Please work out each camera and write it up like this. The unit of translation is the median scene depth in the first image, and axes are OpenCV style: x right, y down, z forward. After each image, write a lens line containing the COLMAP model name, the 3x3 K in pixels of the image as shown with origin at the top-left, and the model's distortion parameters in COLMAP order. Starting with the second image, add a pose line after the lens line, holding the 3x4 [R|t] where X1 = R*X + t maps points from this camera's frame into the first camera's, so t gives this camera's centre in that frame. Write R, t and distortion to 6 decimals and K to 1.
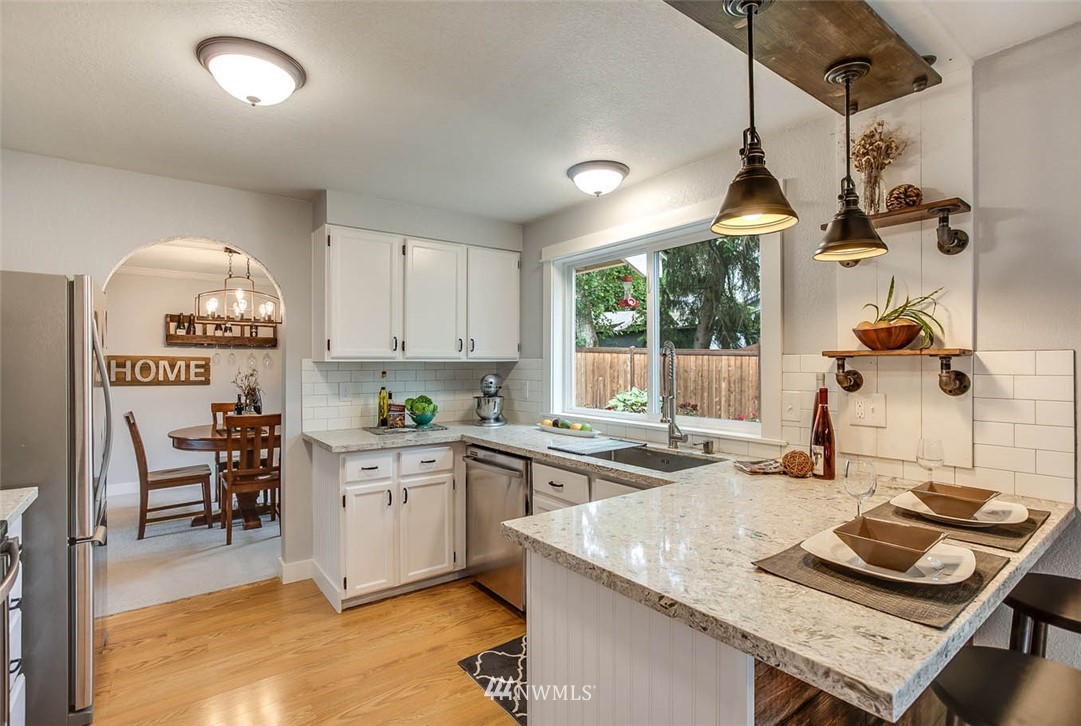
lens RADIAL K [[510.6, 0, 540.5], [0, 510.6, 363.0], [0, 0, 1]] dist [-0.018999, 0.000044]
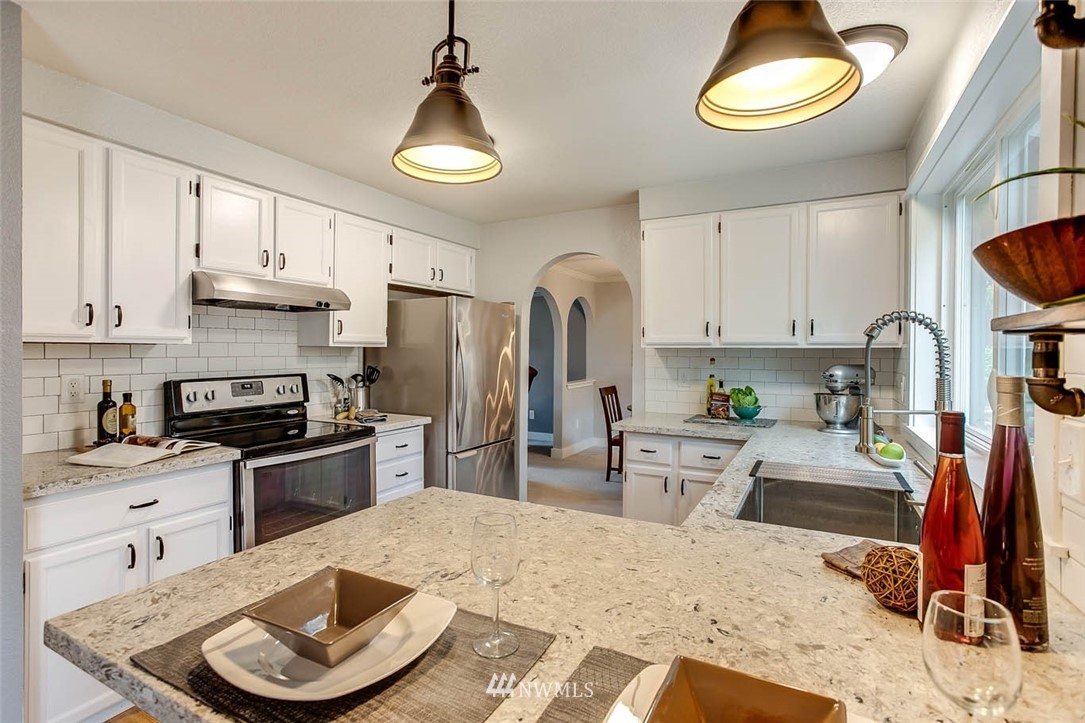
lens RADIAL K [[520.7, 0, 538.4], [0, 520.7, 354.0], [0, 0, 1]] dist [-0.002357, -0.000375]
pose [[0.405749, 0.009968, -0.913930, 0.482744], [-0.003505, 0.999950, 0.009351, 0.000646], [0.913978, -0.000591, 0.405764, 0.327922]]
